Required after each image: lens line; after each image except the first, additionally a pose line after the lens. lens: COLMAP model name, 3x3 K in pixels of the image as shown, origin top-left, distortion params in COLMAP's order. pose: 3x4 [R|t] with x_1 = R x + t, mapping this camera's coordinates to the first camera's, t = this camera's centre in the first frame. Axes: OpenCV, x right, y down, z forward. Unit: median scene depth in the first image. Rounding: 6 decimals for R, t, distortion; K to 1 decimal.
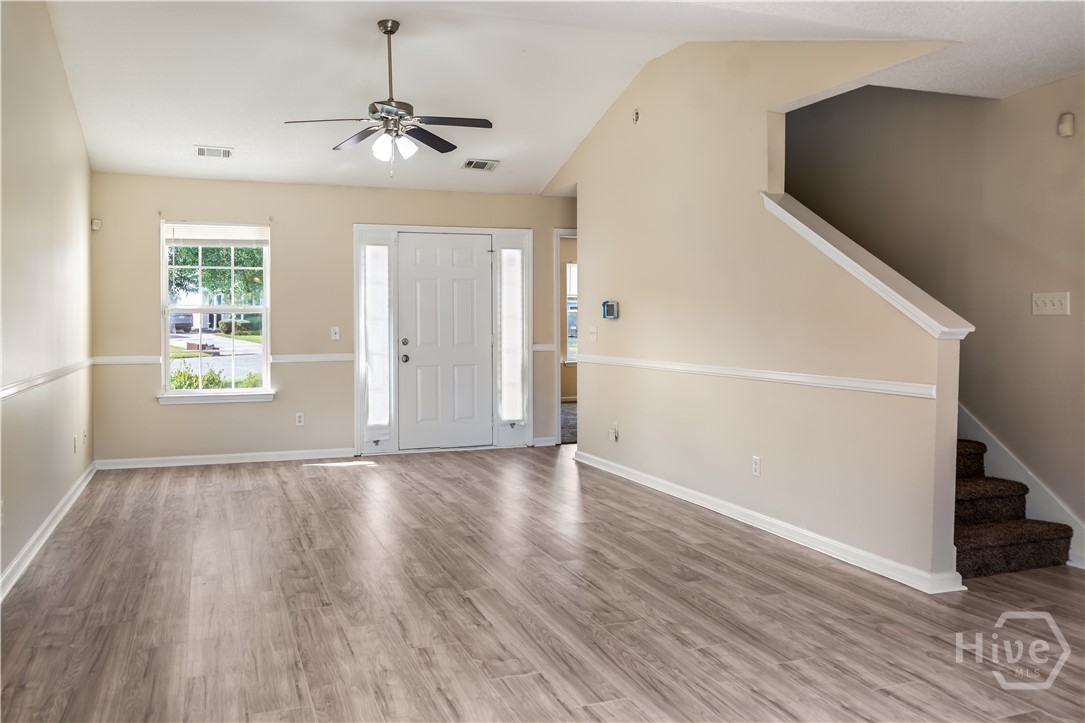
lens RADIAL K [[894.1, 0, 538.2], [0, 894.1, 329.5], [0, 0, 1]] dist [-0.009549, 0.007822]
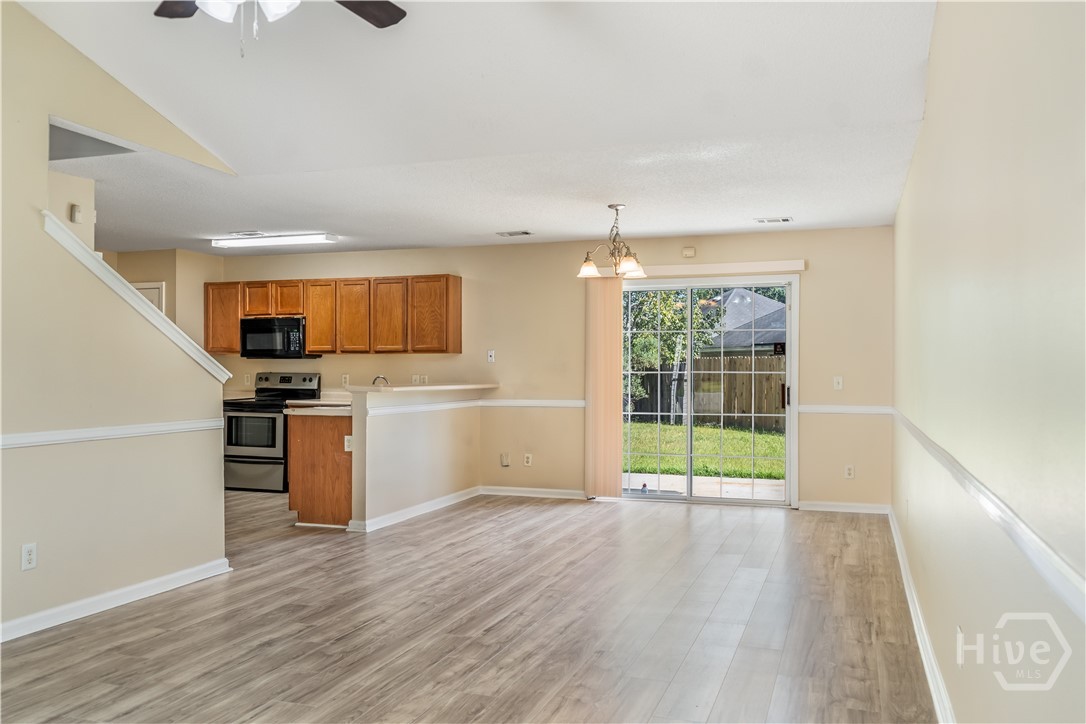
lens RADIAL K [[894.9, 0, 538.7], [0, 894.9, 330.0], [0, 0, 1]] dist [-0.009549, 0.007822]
pose [[-0.769913, 0.028588, 0.637508, -0.855591], [0.005643, 0.999262, -0.037994, -0.017856], [-0.638124, -0.025655, -0.769506, 1.870565]]
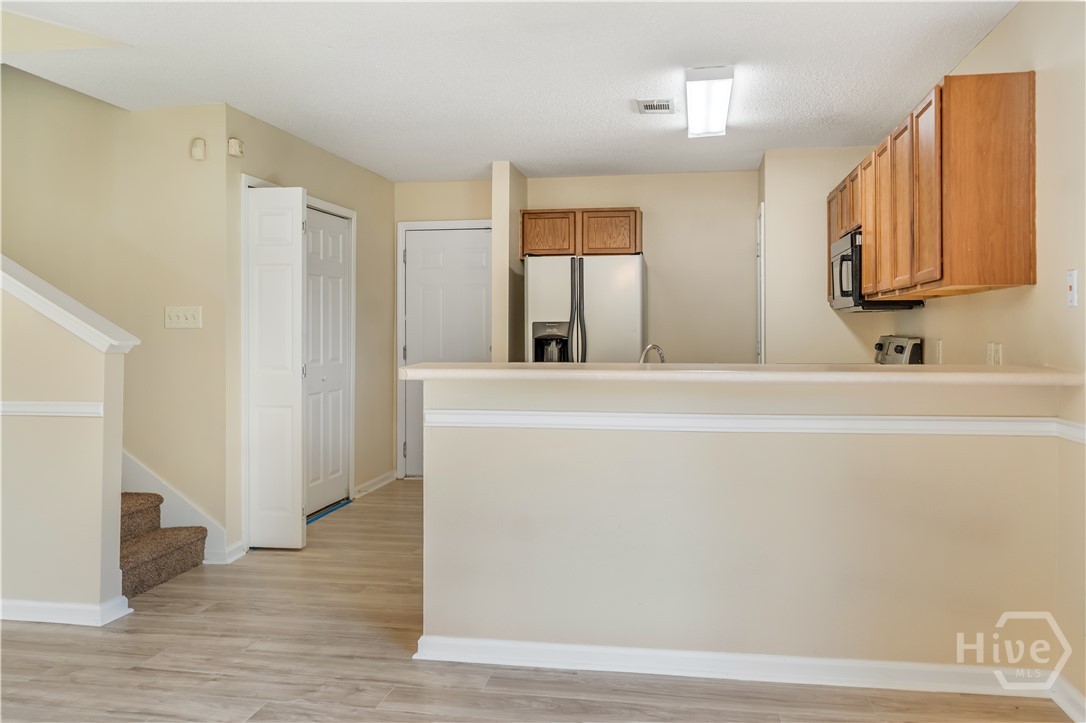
lens RADIAL K [[894.9, 0, 538.7], [0, 894.9, 329.5], [0, 0, 1]] dist [-0.009549, 0.007822]
pose [[0.510860, 0.002163, 0.859661, -0.138557], [0.010934, 0.999900, -0.009013, -0.000810], [-0.859595, 0.014004, 0.510785, 0.132399]]
